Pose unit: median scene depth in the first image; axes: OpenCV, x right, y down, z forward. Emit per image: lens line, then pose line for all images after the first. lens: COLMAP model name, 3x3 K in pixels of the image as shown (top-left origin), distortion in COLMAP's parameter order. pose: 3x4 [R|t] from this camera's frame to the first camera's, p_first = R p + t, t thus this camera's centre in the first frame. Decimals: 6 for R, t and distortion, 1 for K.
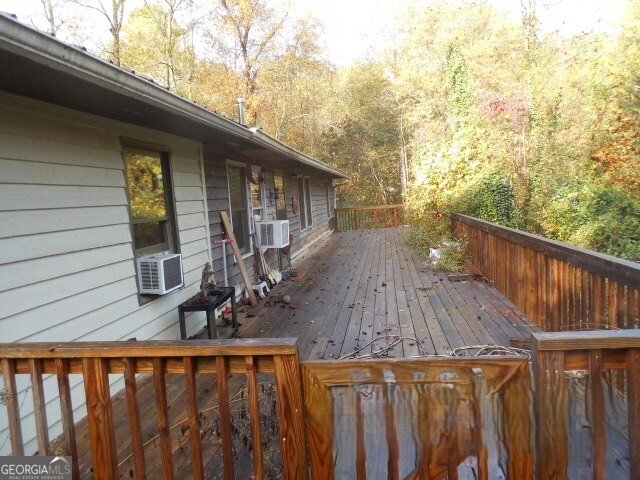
lens RADIAL K [[449.9, 0, 320.0], [0, 449.9, 240.0], [0, 0, 1]] dist [-0.008552, -0.005187]
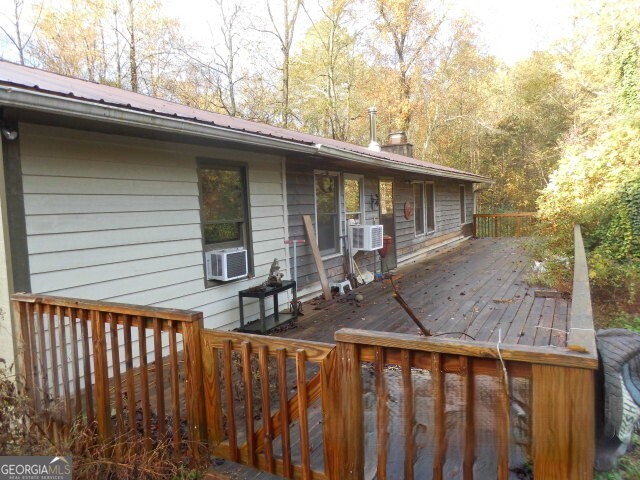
lens RADIAL K [[449.9, 0, 320.0], [0, 449.9, 240.0], [0, 0, 1]] dist [-0.008552, -0.005187]
pose [[0.930686, 0.052501, -0.362032, 0.195308], [-0.053612, 0.998537, 0.006984, -0.009340], [0.361869, 0.012909, 0.932140, -0.044763]]
